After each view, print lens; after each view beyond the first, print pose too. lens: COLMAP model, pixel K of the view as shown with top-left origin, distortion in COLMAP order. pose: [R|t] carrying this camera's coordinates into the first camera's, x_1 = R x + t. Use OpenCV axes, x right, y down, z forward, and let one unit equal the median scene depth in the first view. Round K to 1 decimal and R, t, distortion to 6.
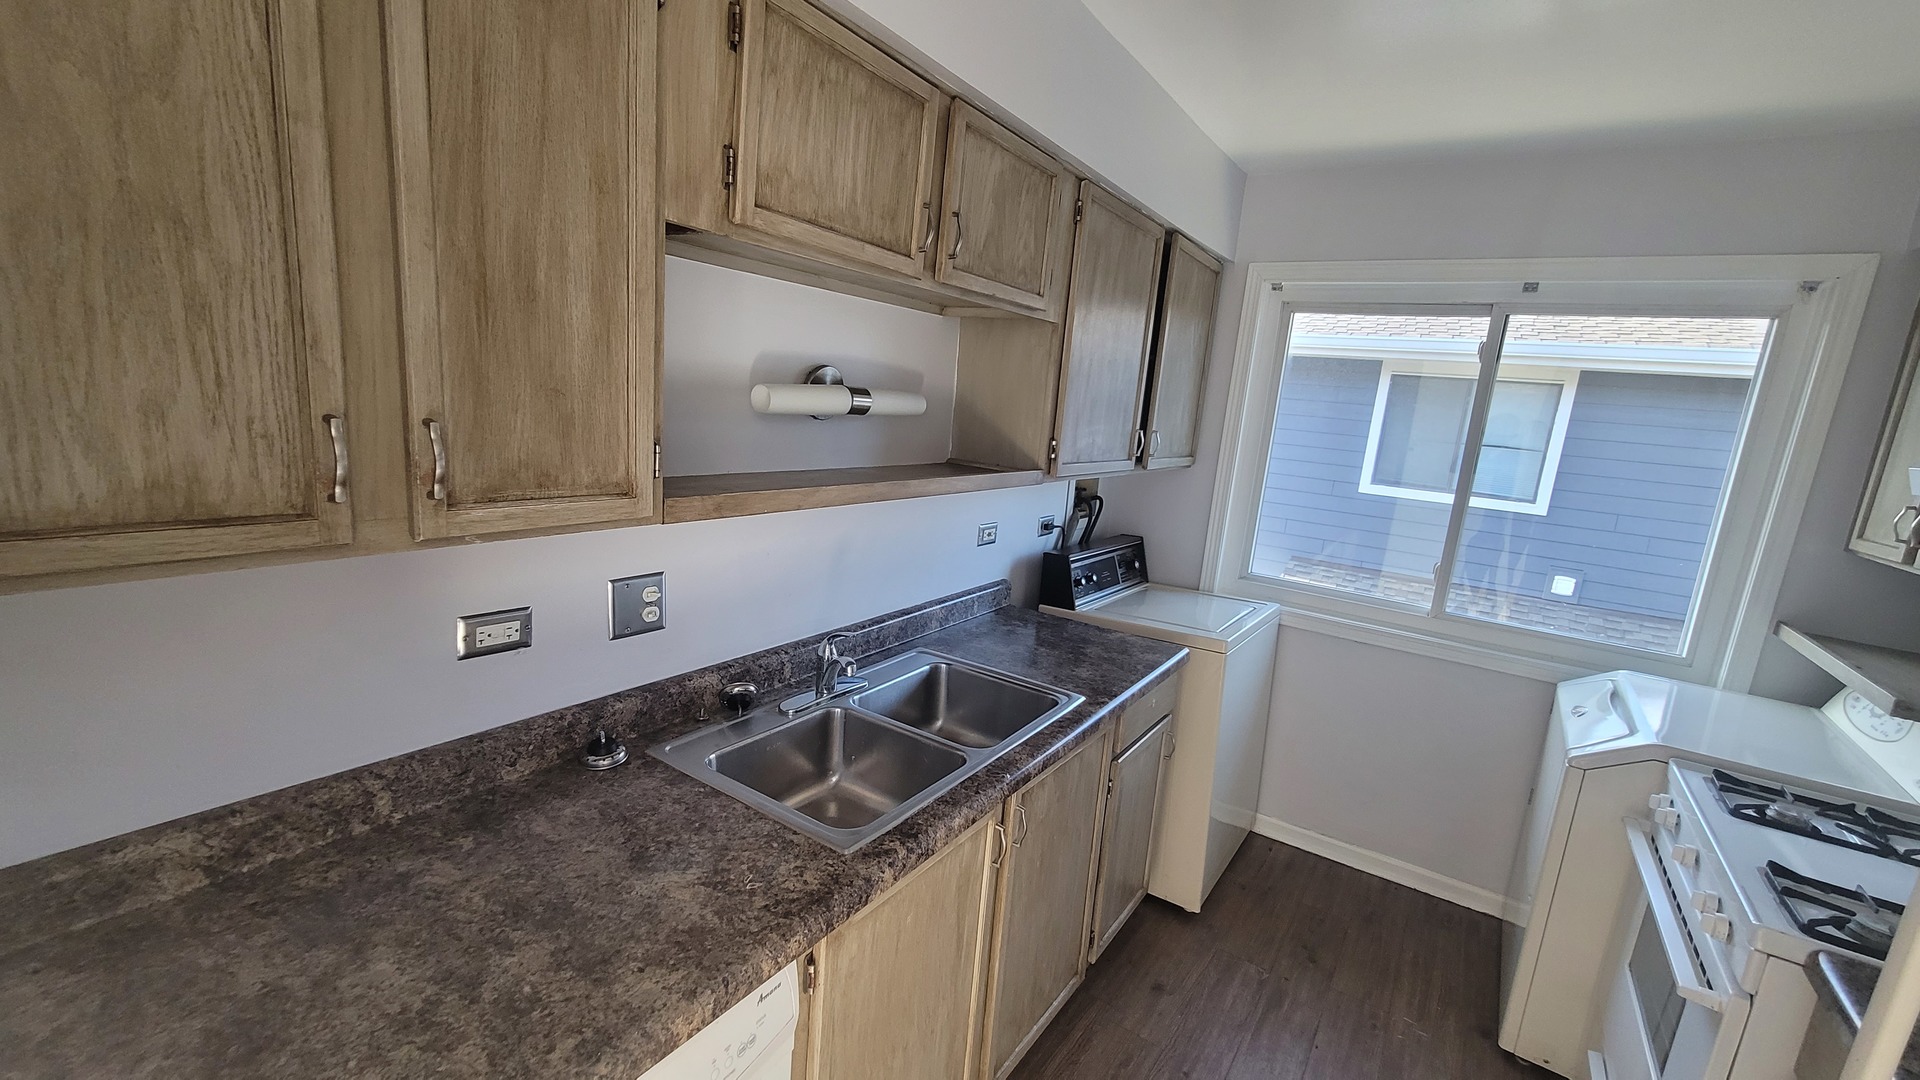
lens RADIAL K [[773.9, 0, 961.2], [0, 773.9, 546.8], [0, 0, 1]] dist [-0.000765, -0.000387]
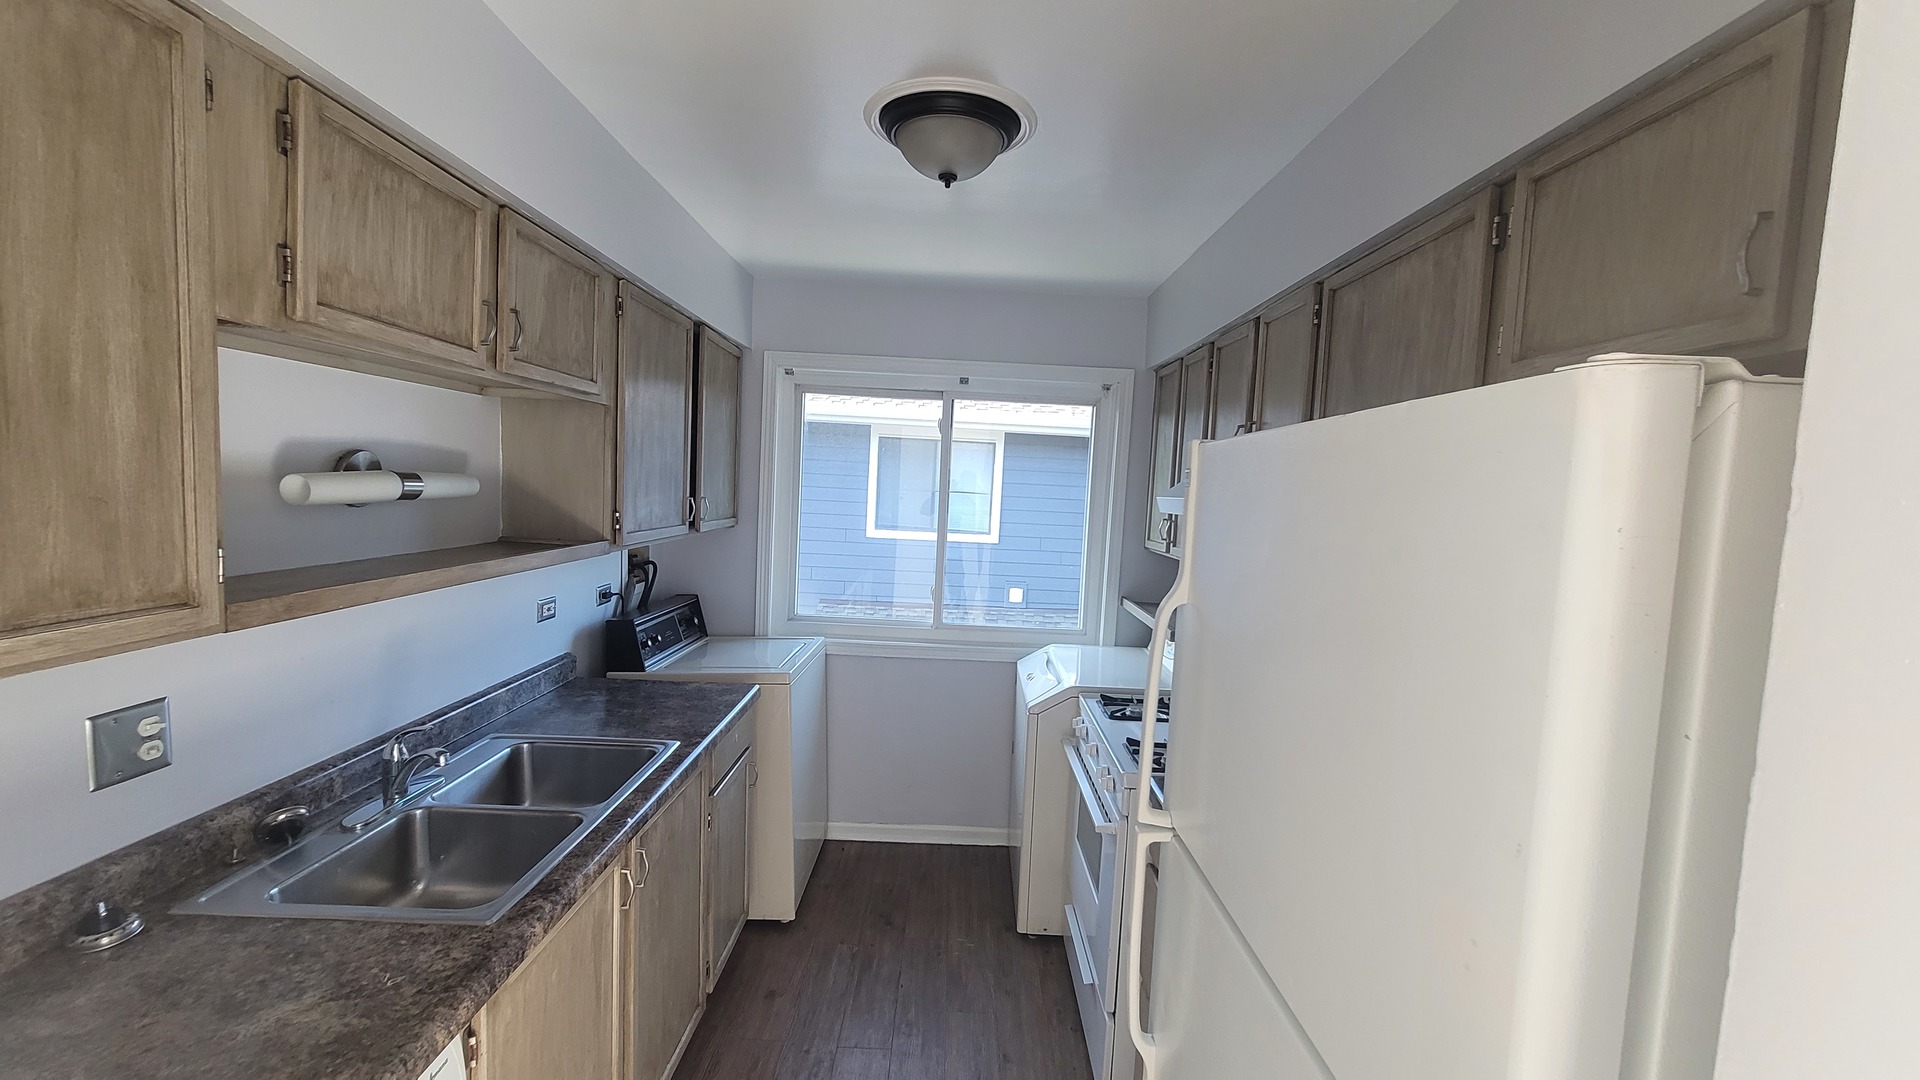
lens RADIAL K [[773.9, 0, 961.2], [0, 773.9, 546.8], [0, 0, 1]] dist [-0.000765, -0.000387]
pose [[0.822140, -0.088768, 0.562322, -0.119271], [0.130172, 0.990912, -0.033892, 0.010216], [-0.554203, 0.101062, 0.826224, -0.181521]]
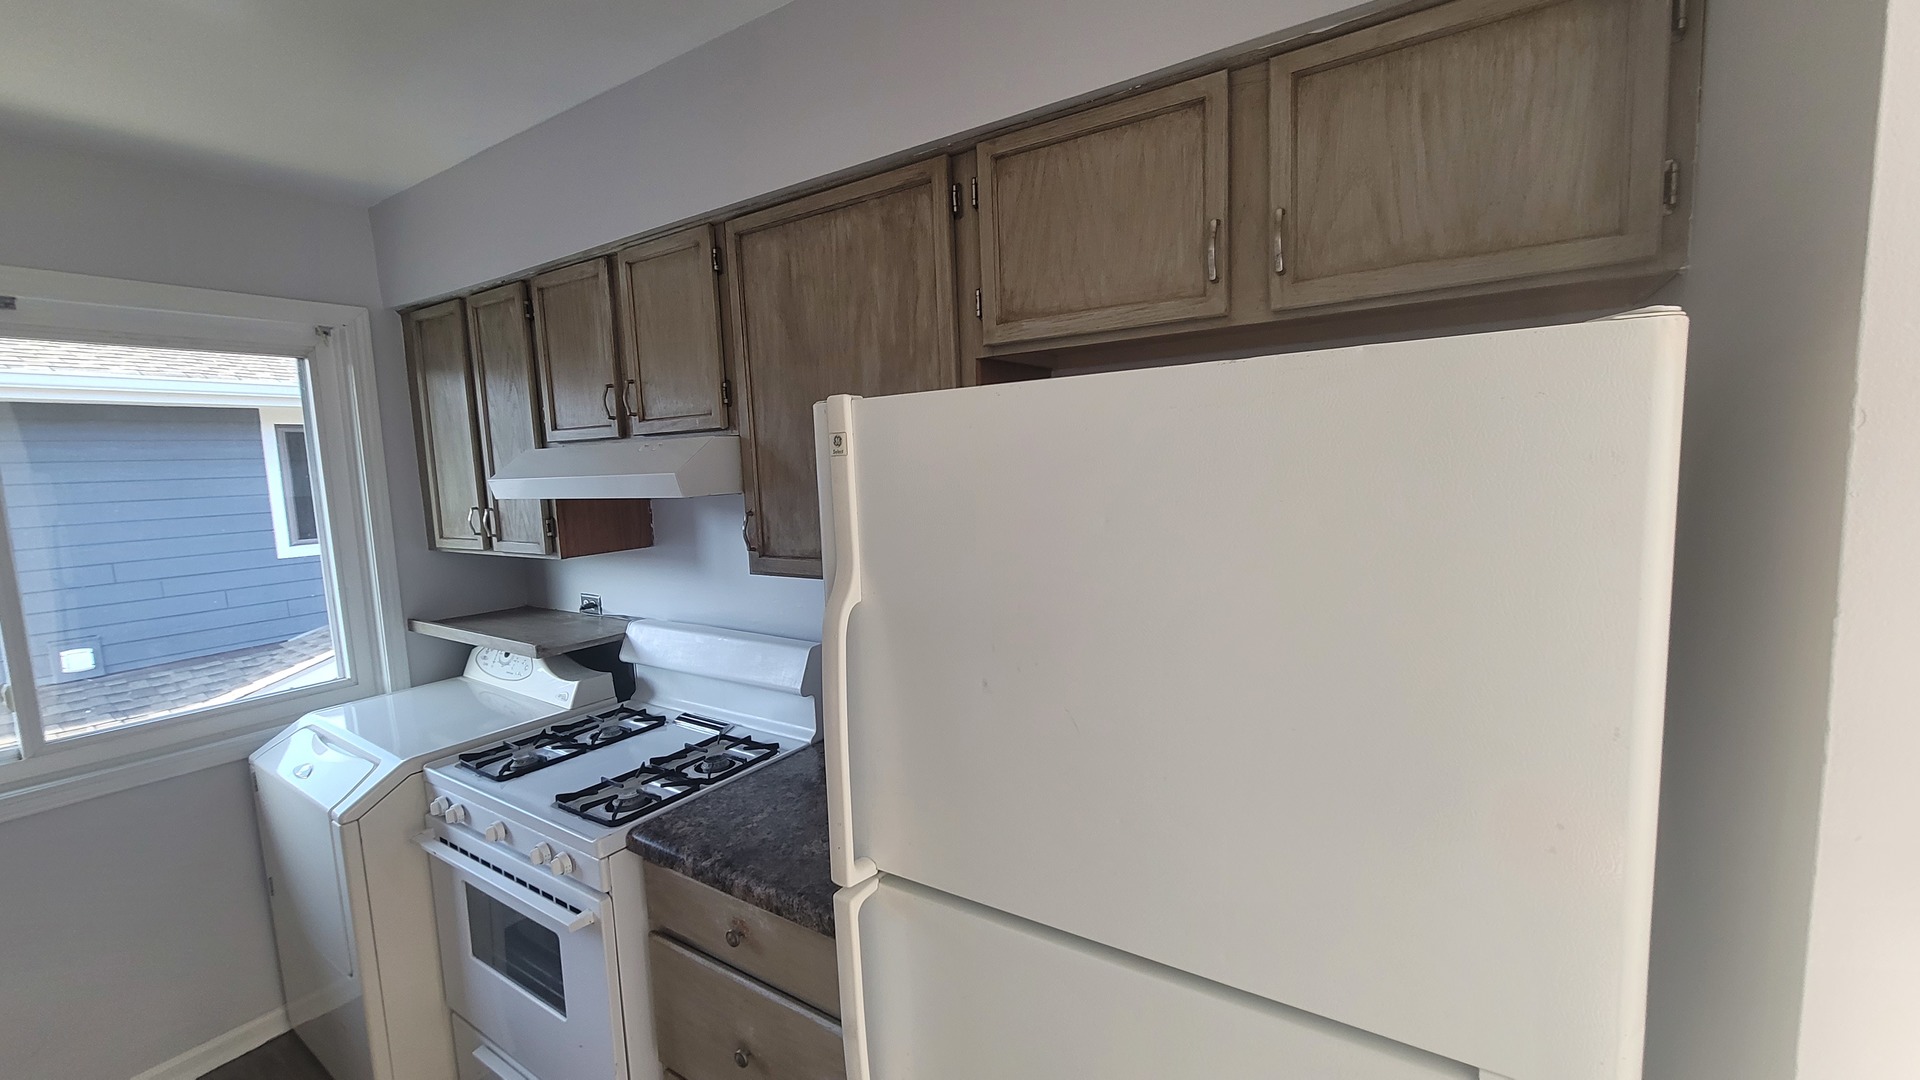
lens RADIAL K [[773.9, 0, 961.2], [0, 773.9, 546.8], [0, 0, 1]] dist [-0.000765, -0.000387]
pose [[-0.014990, -0.196366, 0.980416, -0.104024], [0.227420, 0.954158, 0.194584, -0.064806], [-0.973681, 0.225883, 0.030355, 0.191016]]
